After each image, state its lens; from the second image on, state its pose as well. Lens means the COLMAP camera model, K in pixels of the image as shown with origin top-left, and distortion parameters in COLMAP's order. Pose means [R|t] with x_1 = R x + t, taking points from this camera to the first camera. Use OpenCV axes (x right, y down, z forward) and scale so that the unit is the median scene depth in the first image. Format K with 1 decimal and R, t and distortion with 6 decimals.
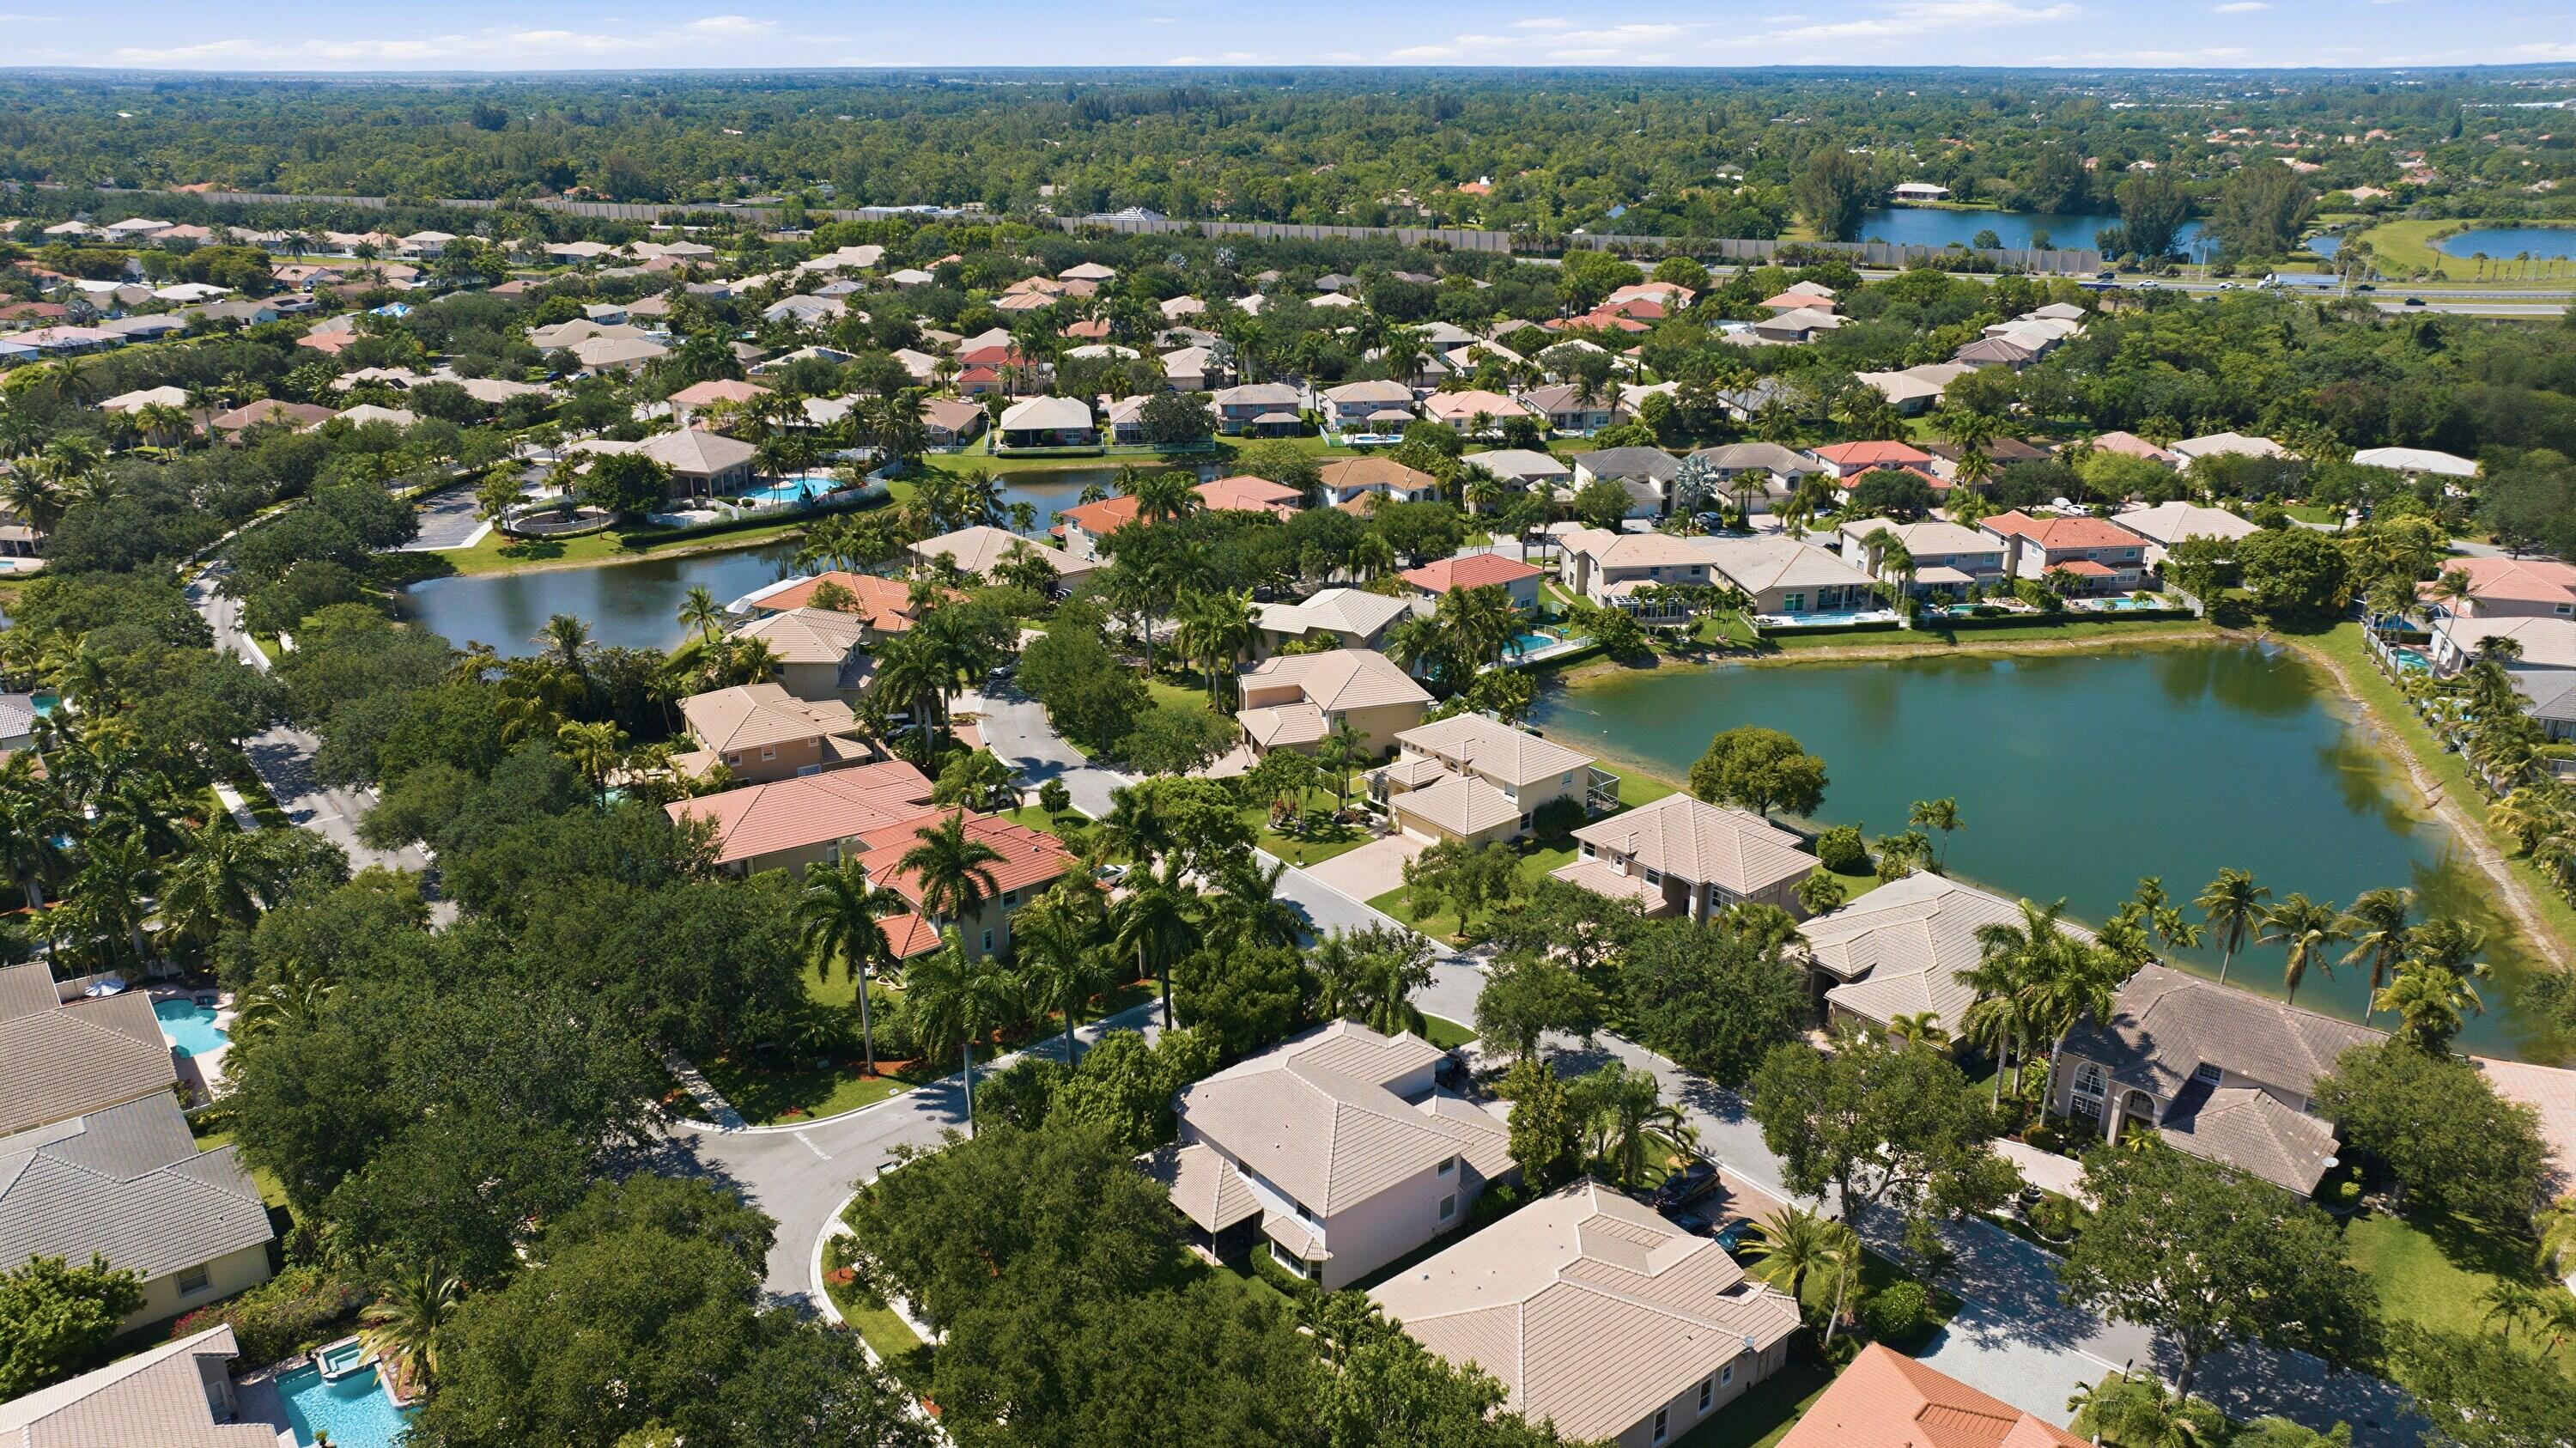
lens RADIAL K [[1749.2, 0, 1288.0], [0, 1749.2, 724.0], [0, 0, 1]] dist [-0.019584, -0.001608]
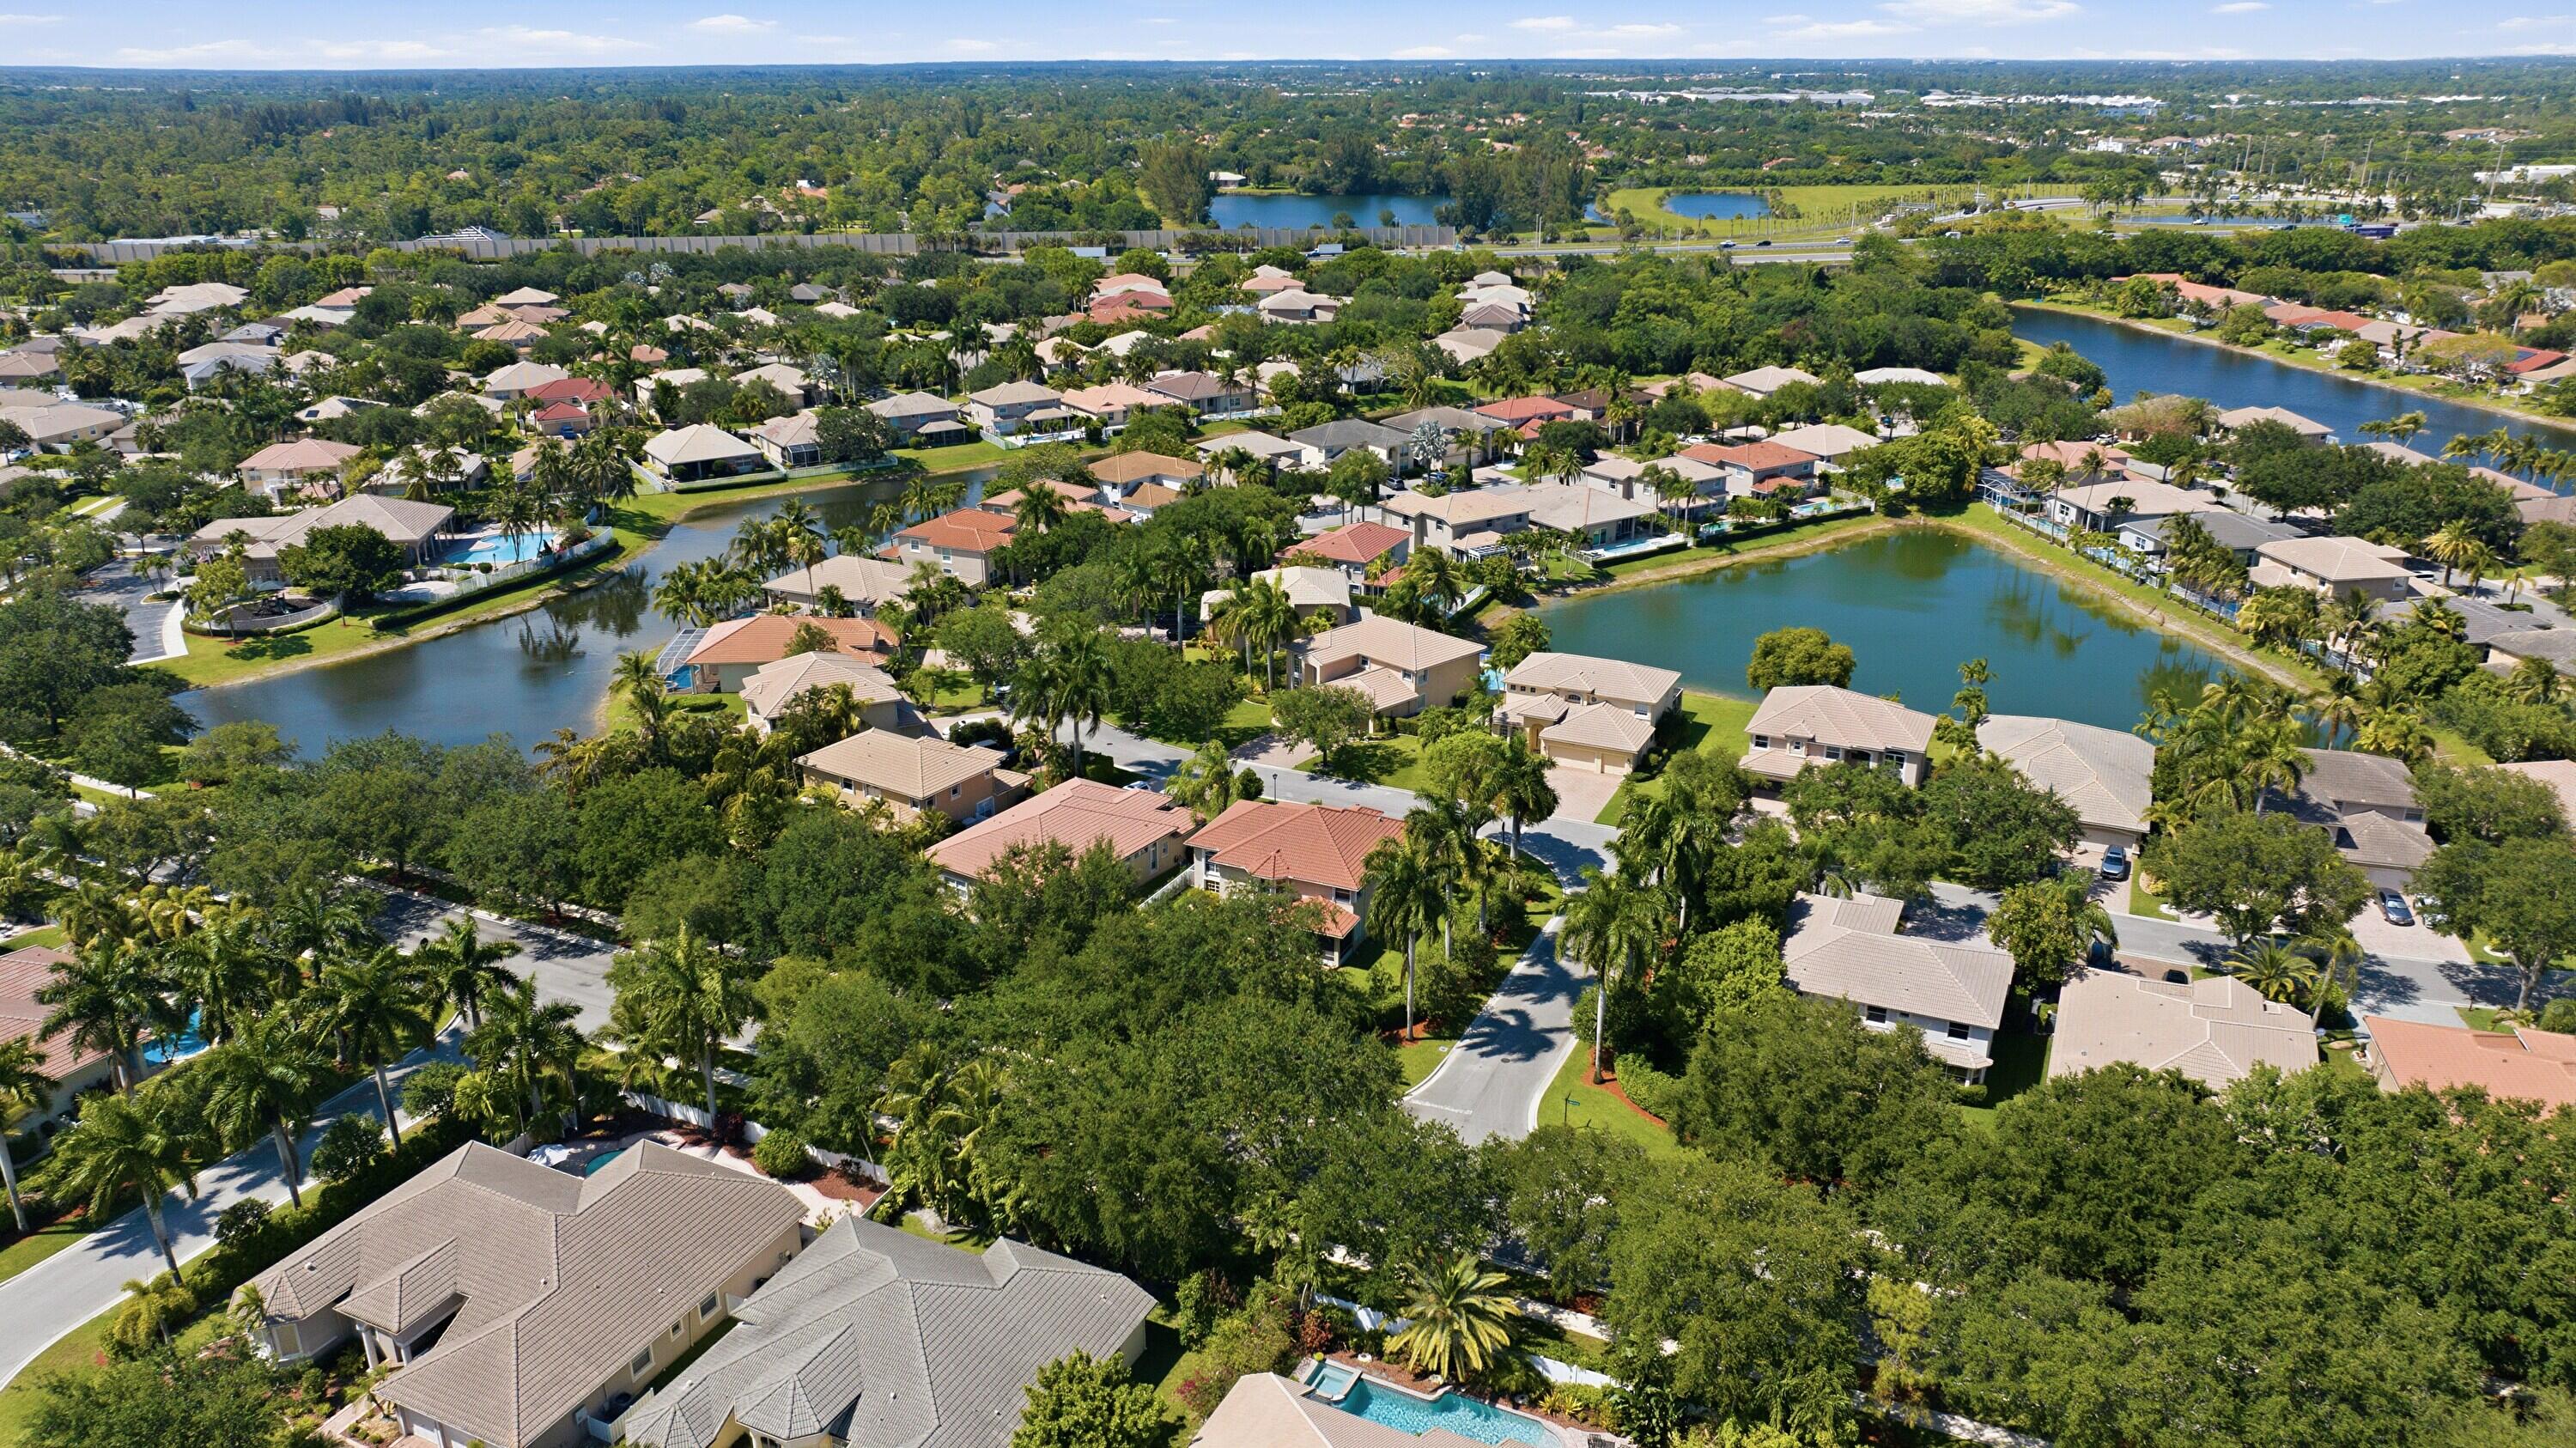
lens RADIAL K [[1749.2, 0, 1288.0], [0, 1749.2, 724.0], [0, 0, 1]] dist [-0.019584, -0.001608]
pose [[0.906945, -0.153271, 0.392375, -0.364101], [0.152831, 0.987716, 0.032568, -0.016877], [-0.392547, 0.030429, 0.919229, 0.031360]]
